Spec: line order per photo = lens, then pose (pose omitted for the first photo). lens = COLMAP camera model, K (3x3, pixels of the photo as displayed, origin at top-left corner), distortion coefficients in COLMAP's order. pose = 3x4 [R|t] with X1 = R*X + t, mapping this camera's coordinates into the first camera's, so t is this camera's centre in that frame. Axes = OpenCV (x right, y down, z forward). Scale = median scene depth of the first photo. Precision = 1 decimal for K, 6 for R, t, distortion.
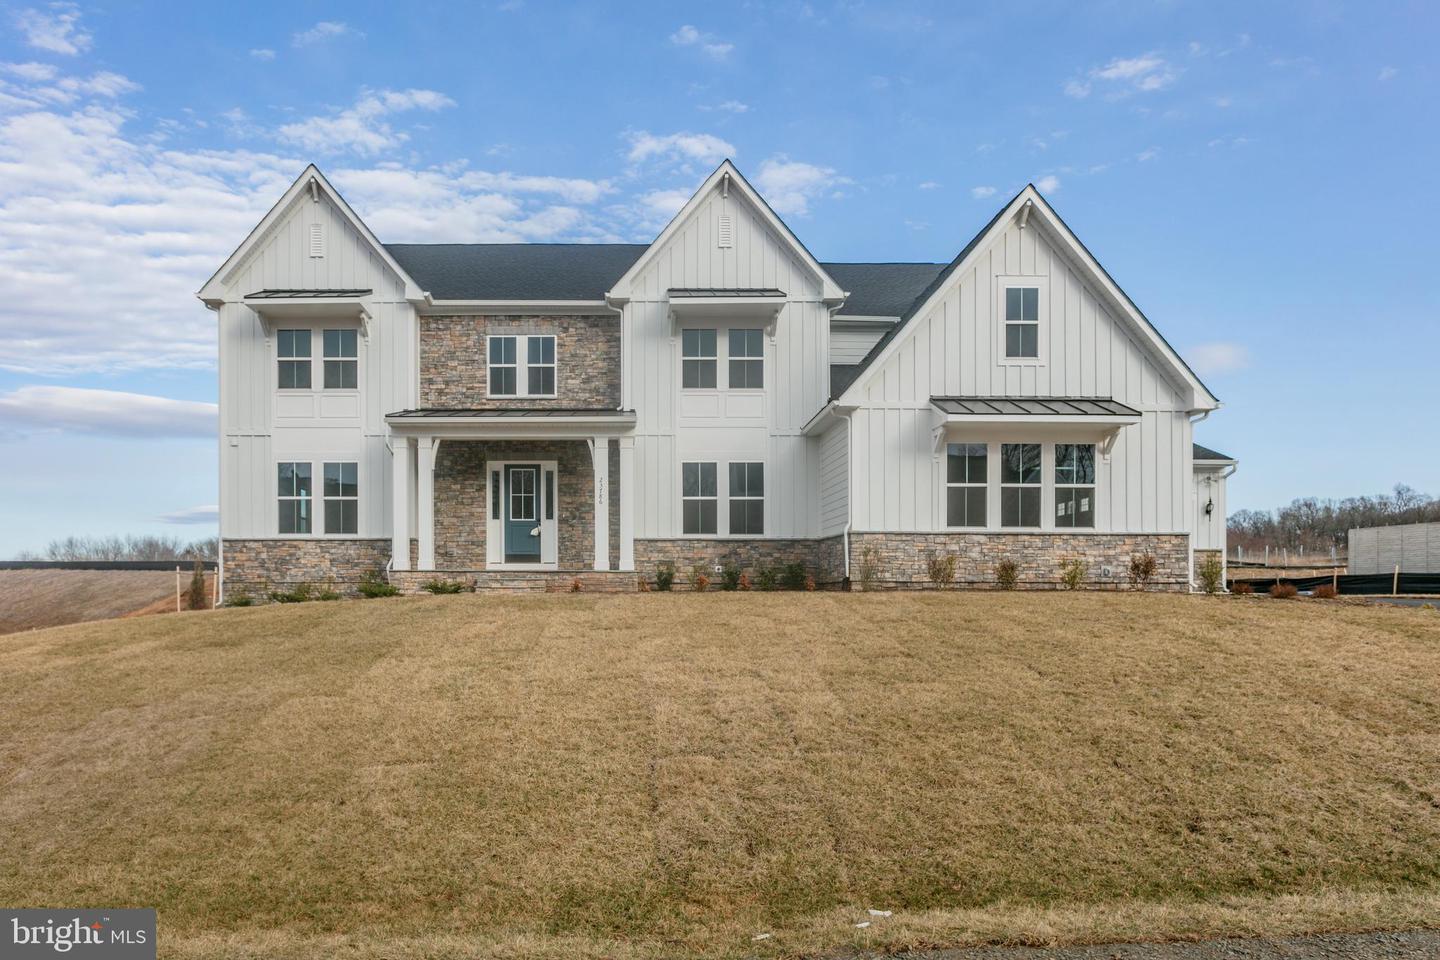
lens RADIAL K [[944.2, 0, 583.7], [0, 944.2, 574.3], [0, 0, 1]] dist [-0.005884, -0.002262]
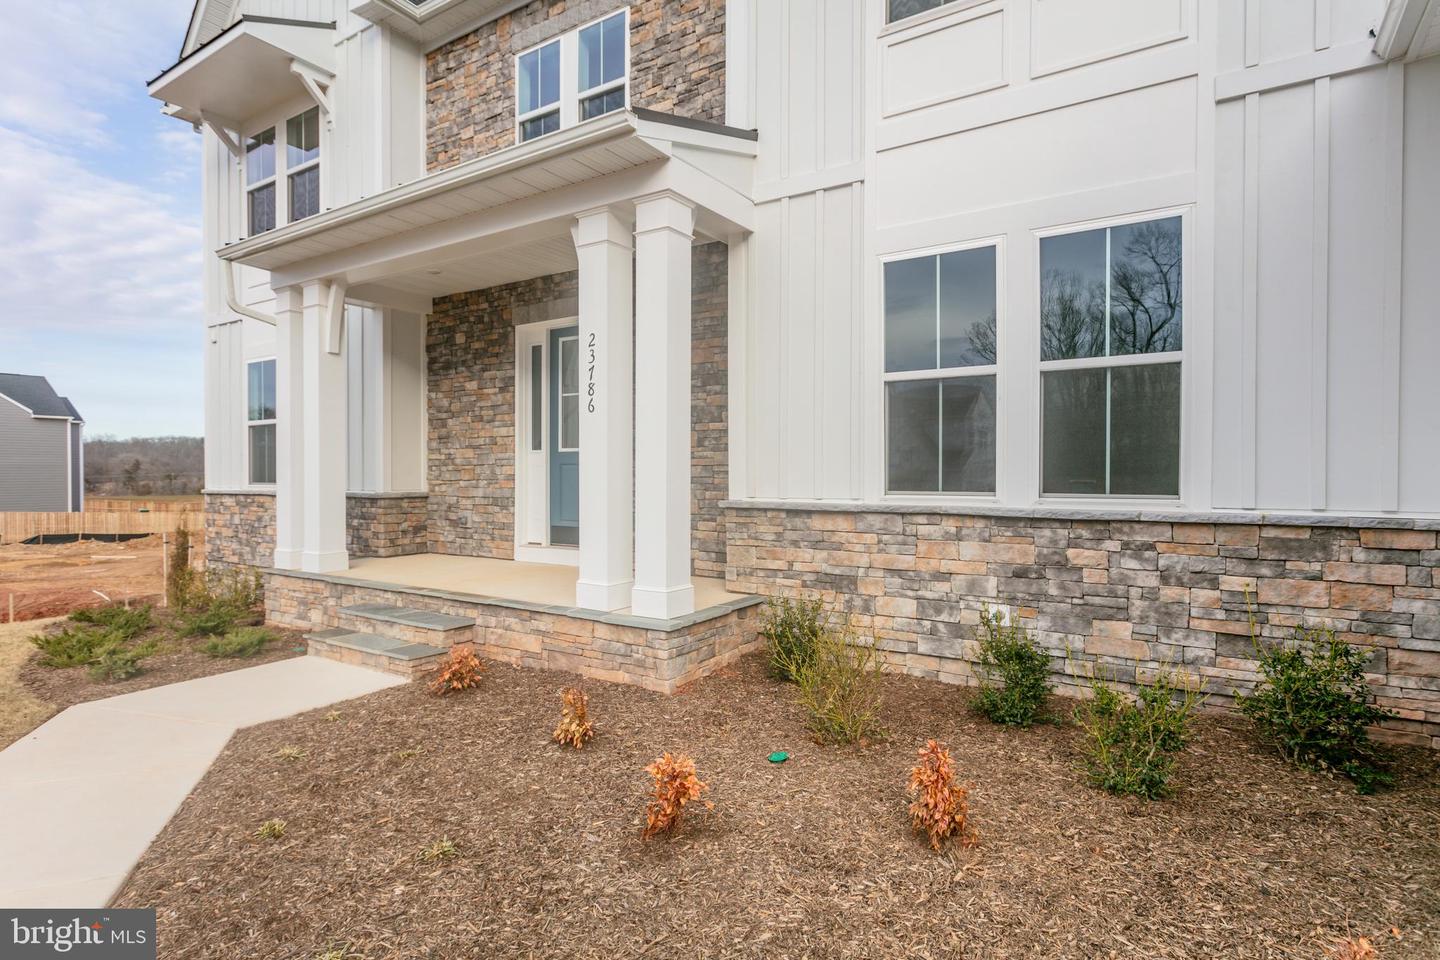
lens RADIAL K [[777.9, 0, 720.0], [0, 777.9, 480.0], [0, 0, 1]] dist [-0.004447, 0.001199]
pose [[0.841236, 0.002274, -0.540663, 0.199189], [0.013446, 0.999594, 0.025125, -0.054095], [0.540501, -0.028406, 0.840864, 0.757881]]
